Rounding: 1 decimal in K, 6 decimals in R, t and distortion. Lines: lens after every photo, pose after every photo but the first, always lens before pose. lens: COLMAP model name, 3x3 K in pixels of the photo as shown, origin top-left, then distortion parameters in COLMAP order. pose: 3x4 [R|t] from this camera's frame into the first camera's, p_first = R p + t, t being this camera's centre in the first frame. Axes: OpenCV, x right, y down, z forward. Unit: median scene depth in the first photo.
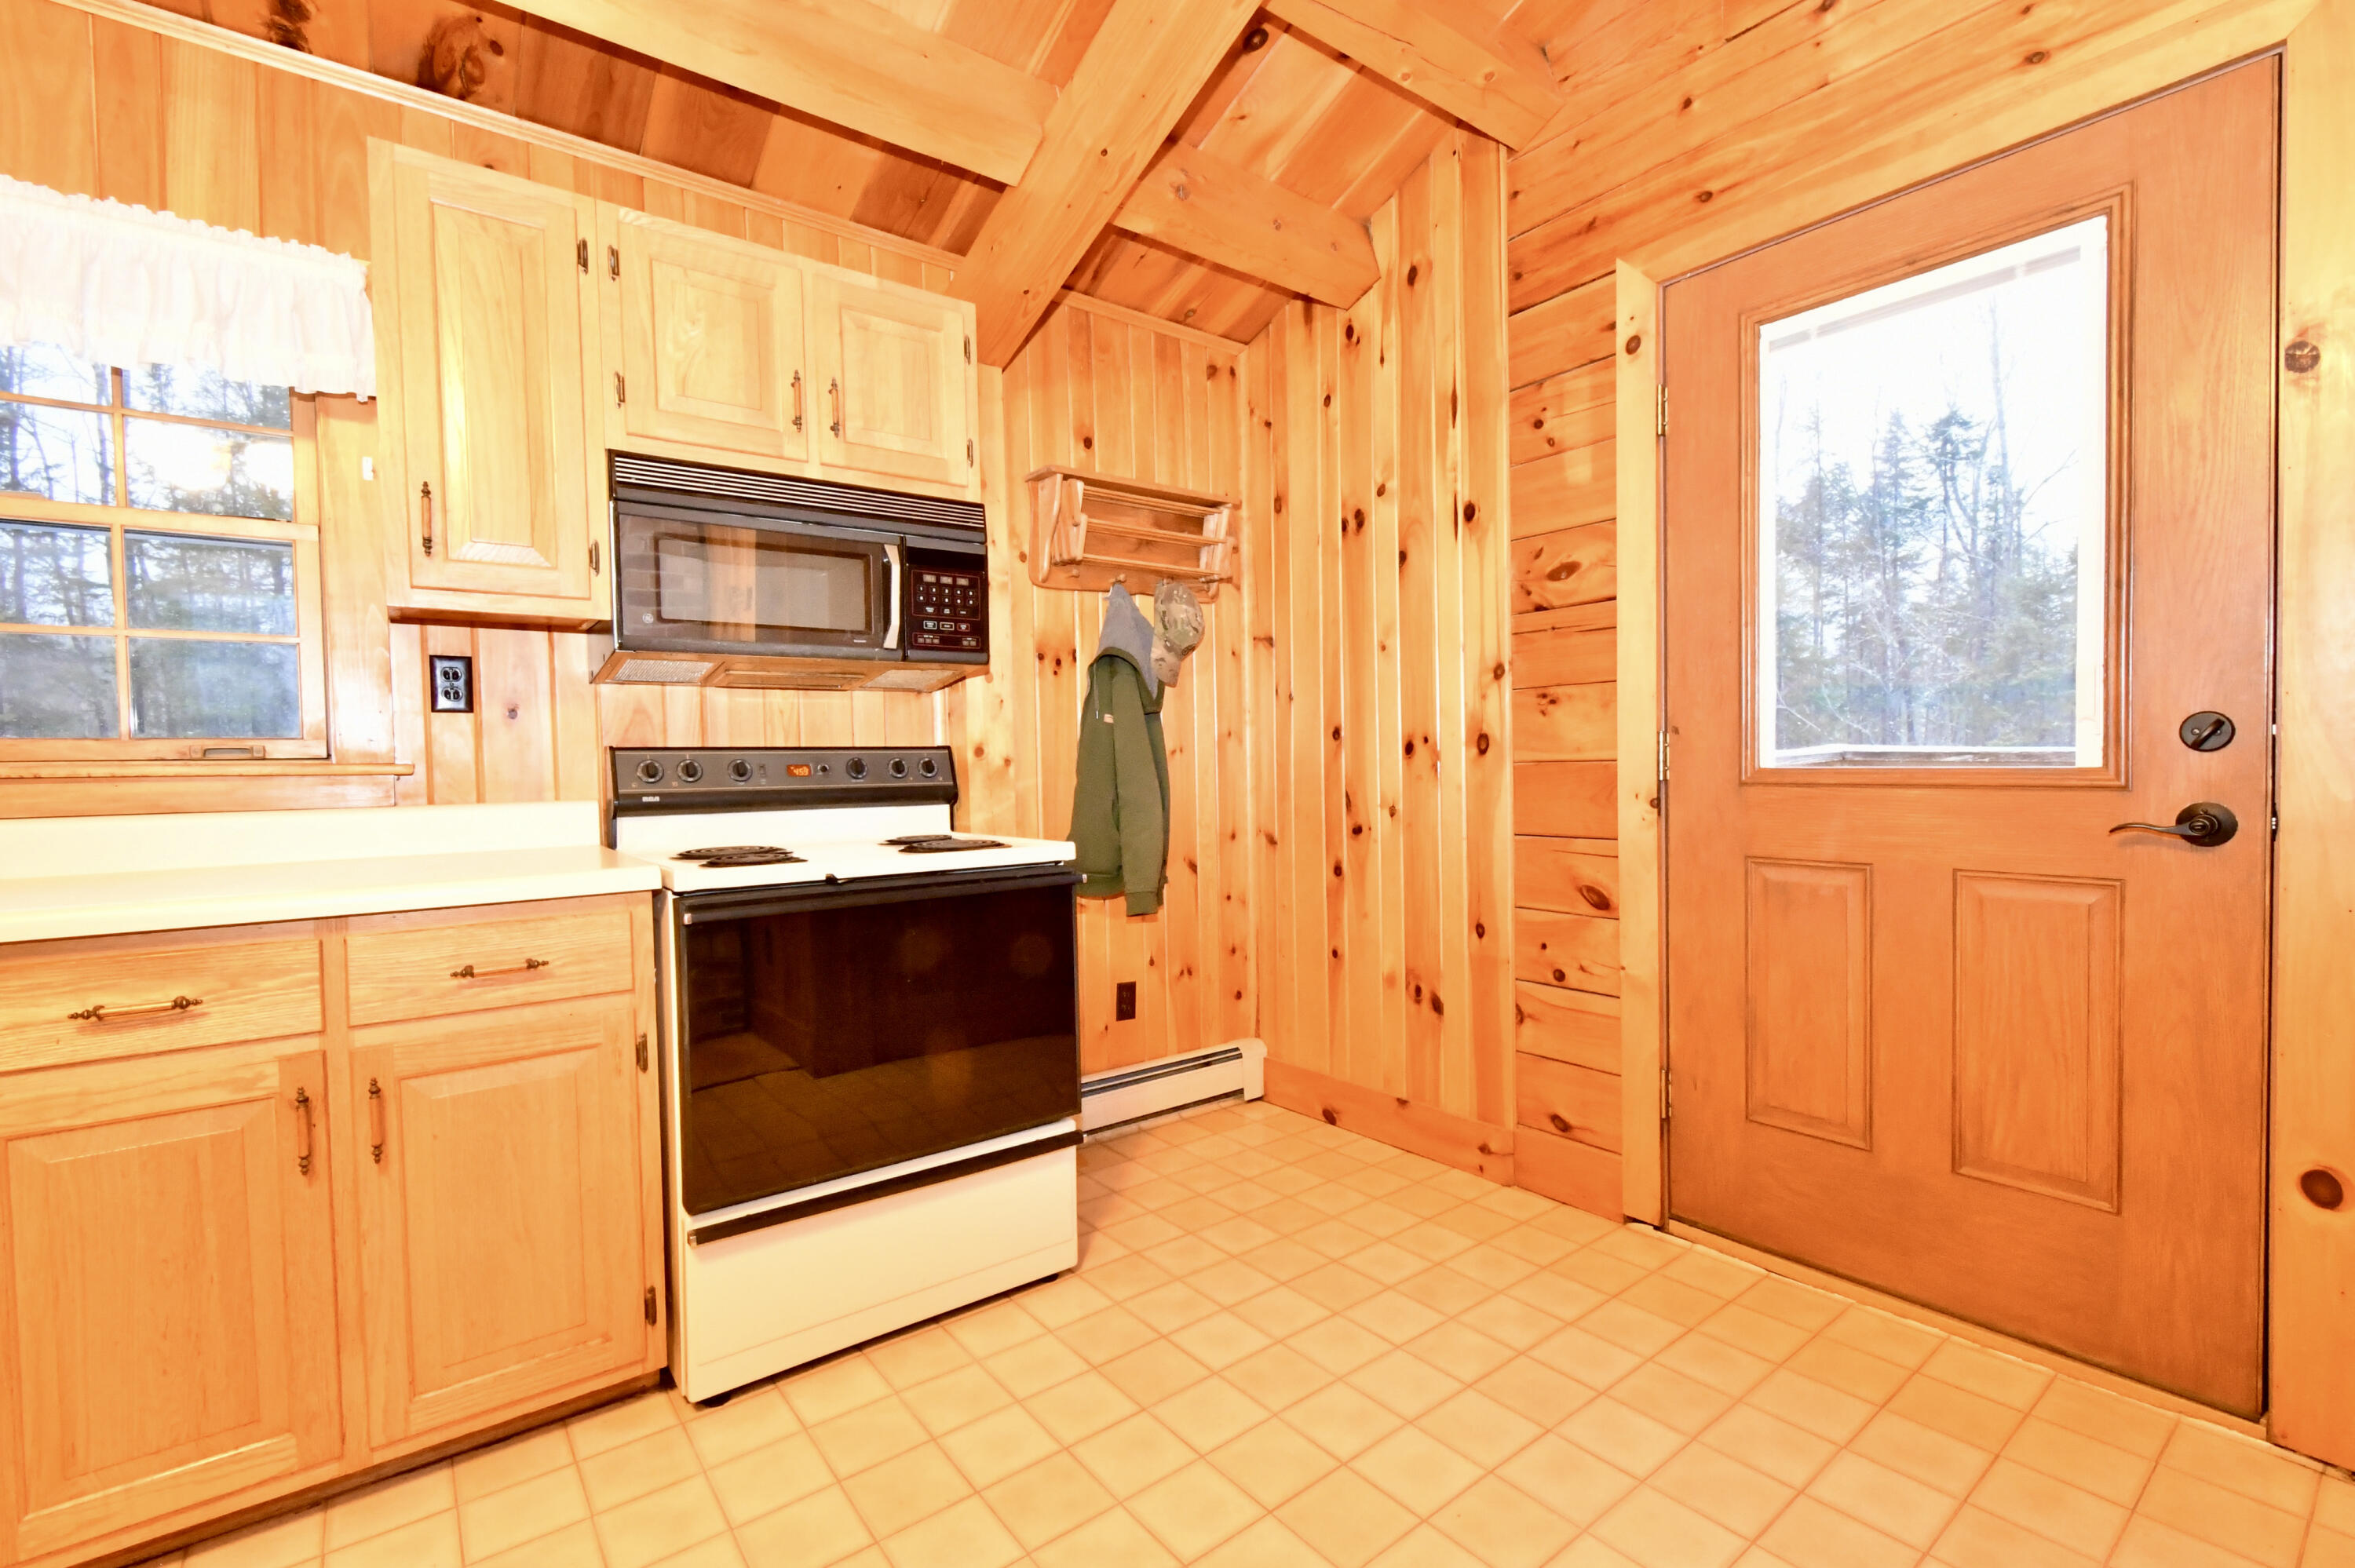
lens RADIAL K [[1021.5, 0, 1181.5], [0, 1021.5, 786.9], [0, 0, 1]] dist [0.001483, 0.000480]
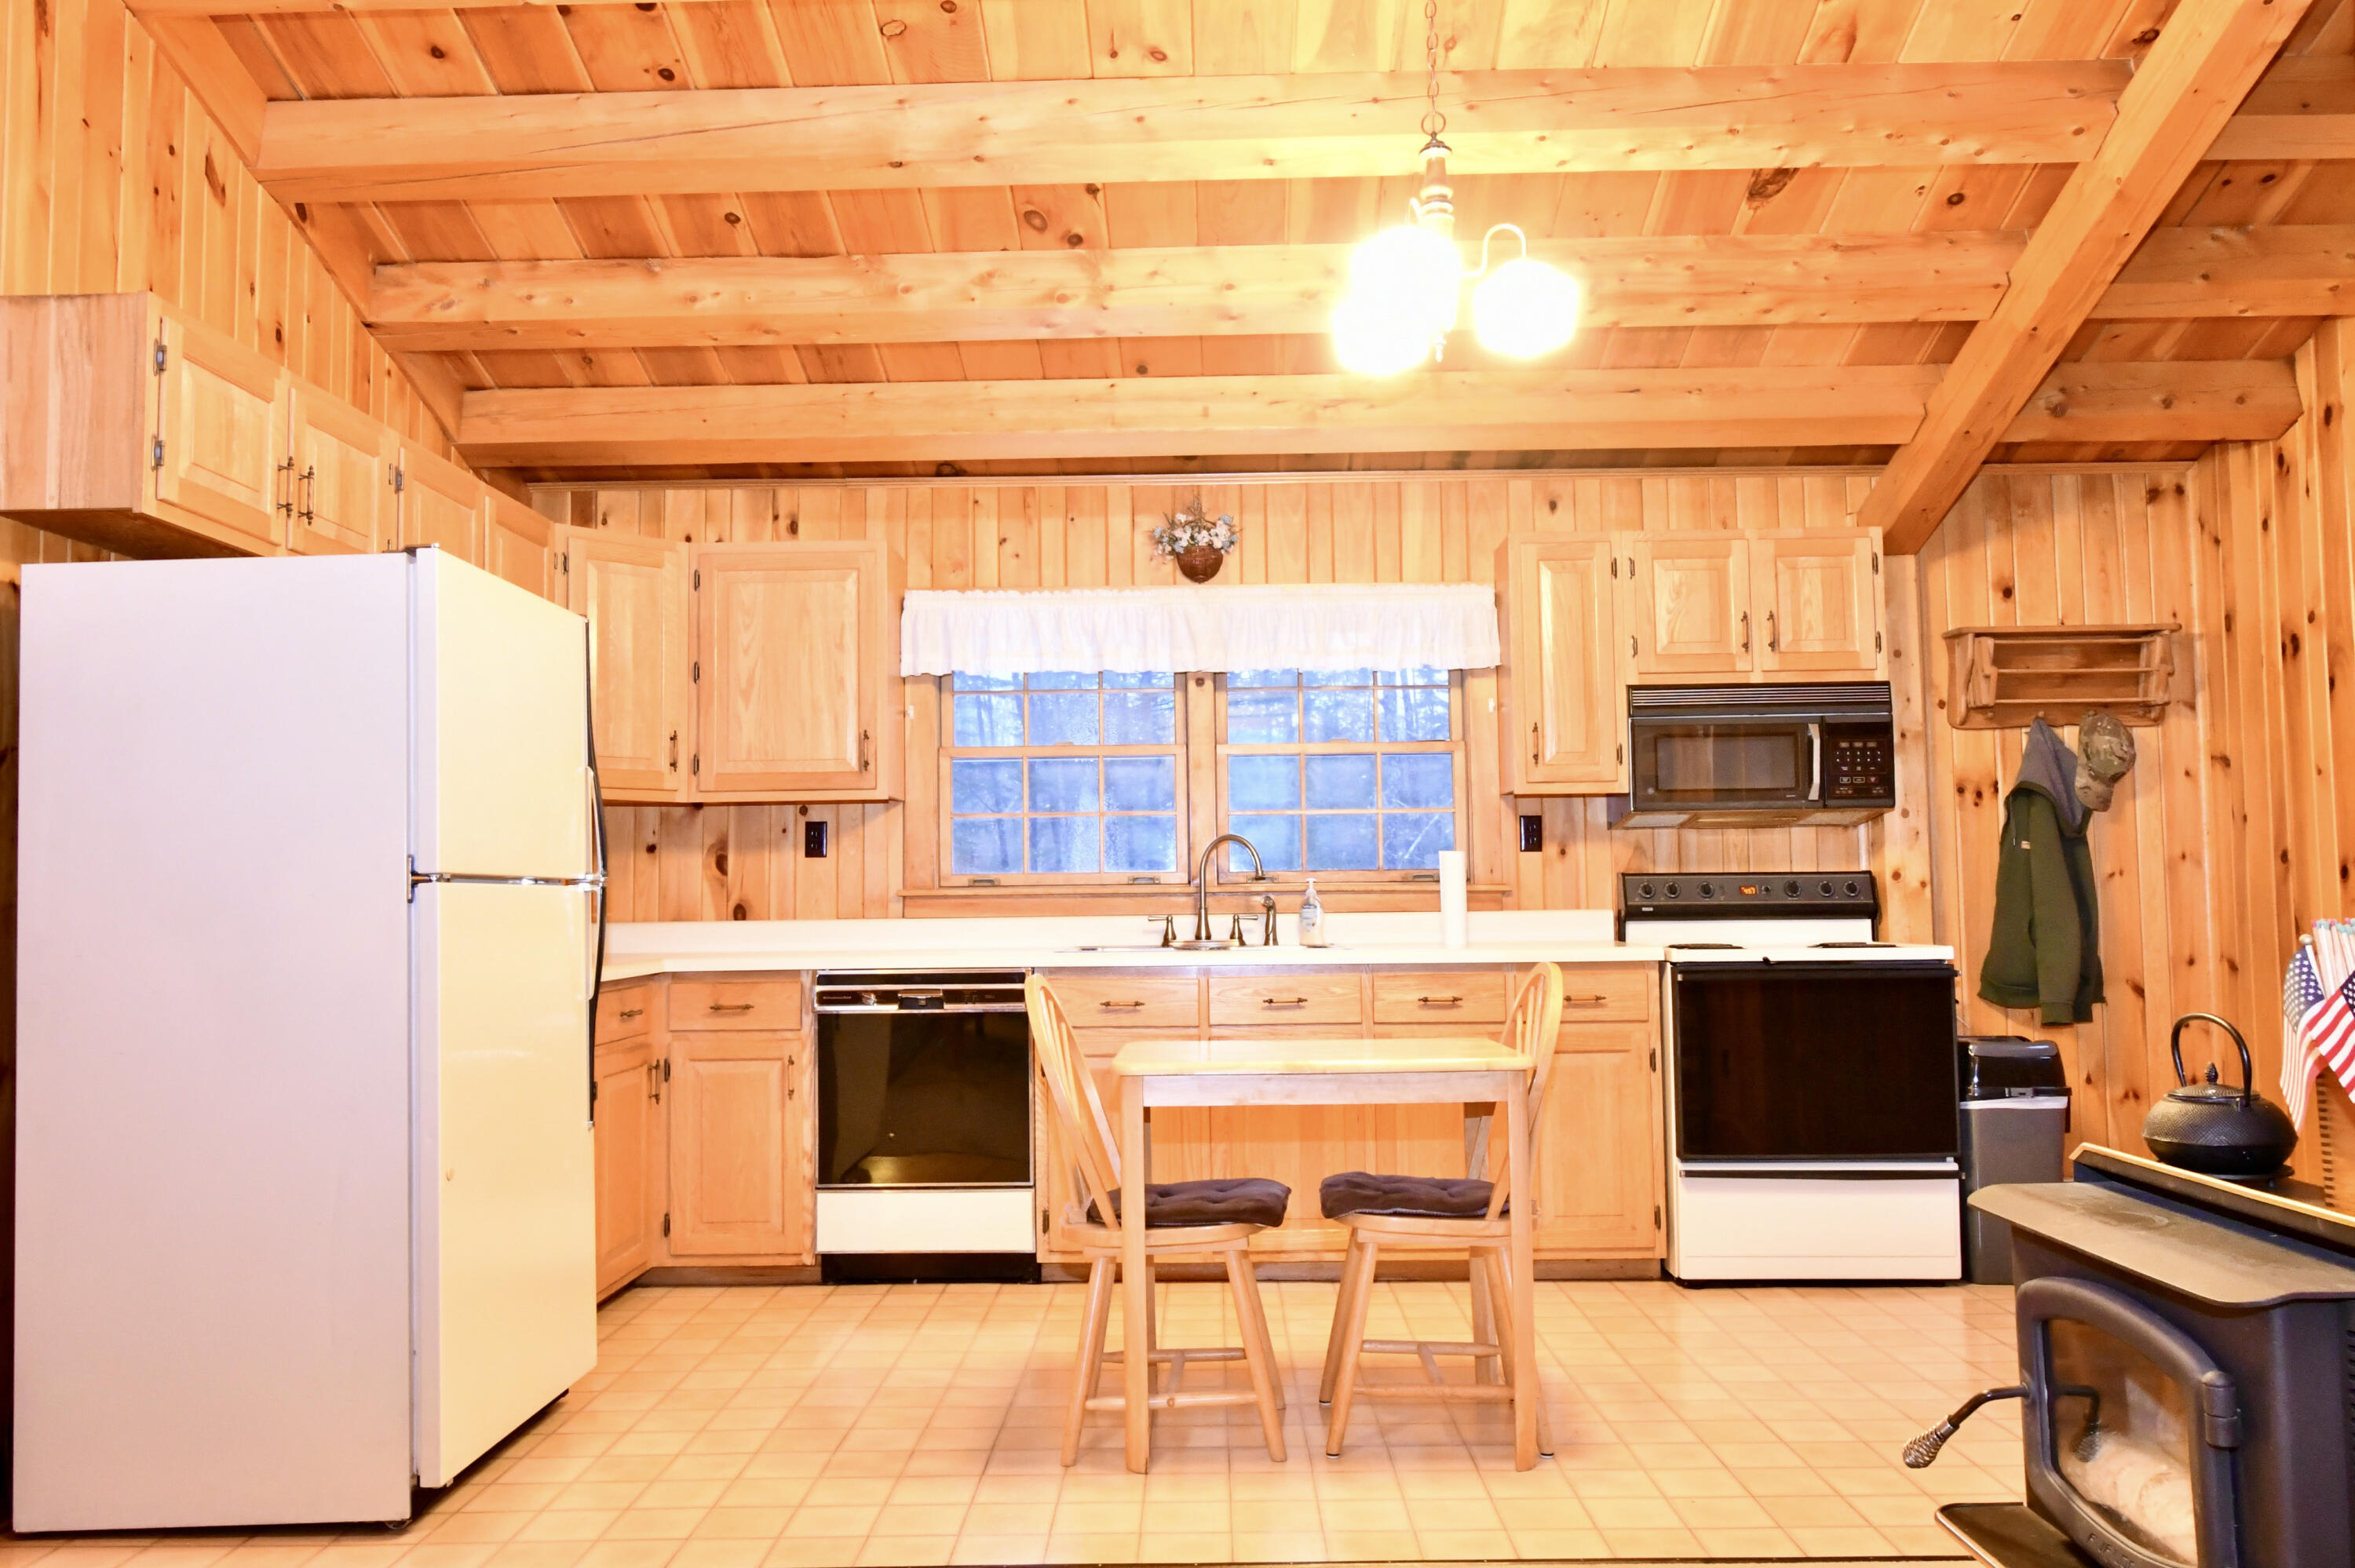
lens RADIAL K [[1785.0, 0, 1182.0], [0, 1785.0, 798.7], [0, 0, 1]] dist [0.000460, -0.009303]
pose [[0.779070, -0.025175, -0.626432, 0.457967], [-0.018204, 0.997864, -0.062742, 0.021763], [0.626673, 0.060284, 0.776947, -1.143897]]
